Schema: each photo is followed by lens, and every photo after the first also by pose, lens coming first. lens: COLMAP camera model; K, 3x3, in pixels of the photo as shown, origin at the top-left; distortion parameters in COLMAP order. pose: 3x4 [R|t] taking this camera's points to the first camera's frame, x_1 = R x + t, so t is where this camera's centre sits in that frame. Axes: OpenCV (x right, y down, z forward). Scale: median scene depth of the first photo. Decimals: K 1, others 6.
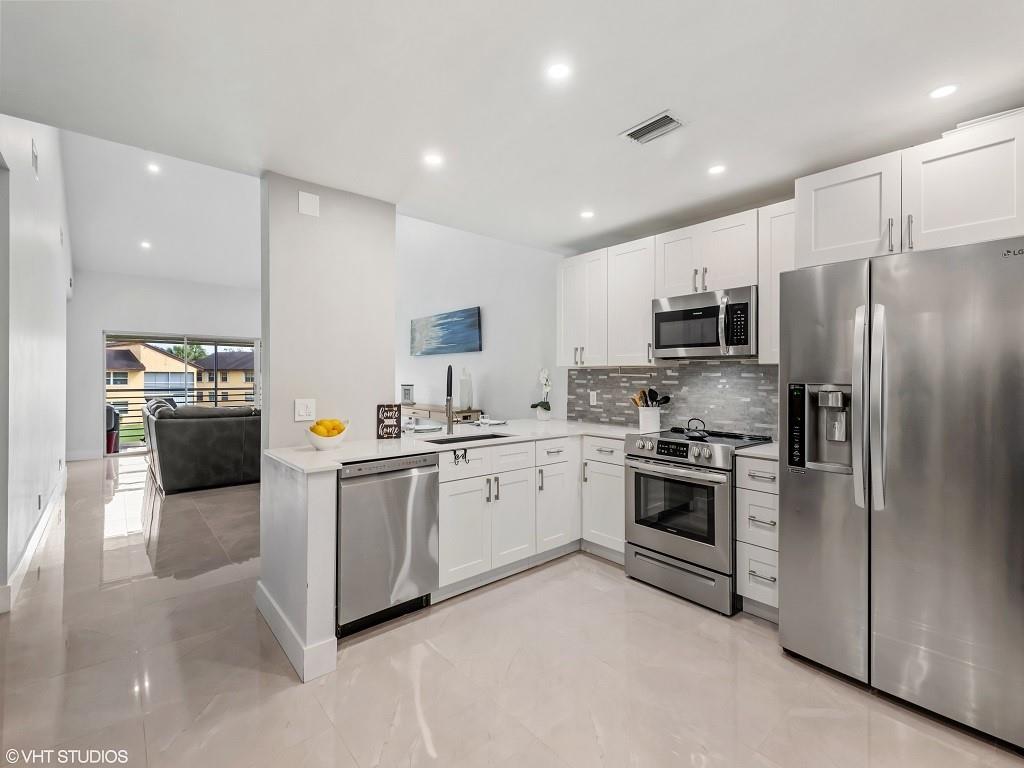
lens RADIAL K [[460.2, 0, 512.0], [0, 460.2, 384.0], [0, 0, 1]] dist [-0.002159, -0.000281]
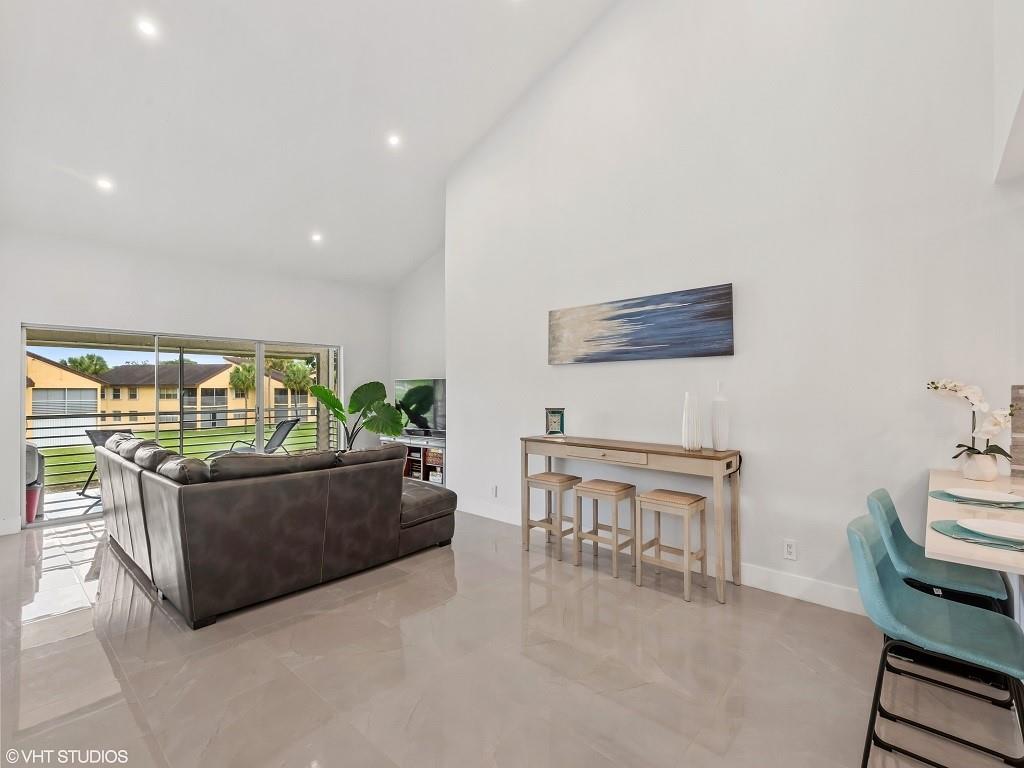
lens RADIAL K [[477.1, 0, 512.0], [0, 477.1, 384.0], [0, 0, 1]] dist [0.014677, 0.000015]
pose [[0.993621, -0.004329, 0.112691, -0.386261], [0.007723, 0.999529, -0.029696, -0.013794], [-0.112509, 0.030377, 0.993186, 0.346404]]
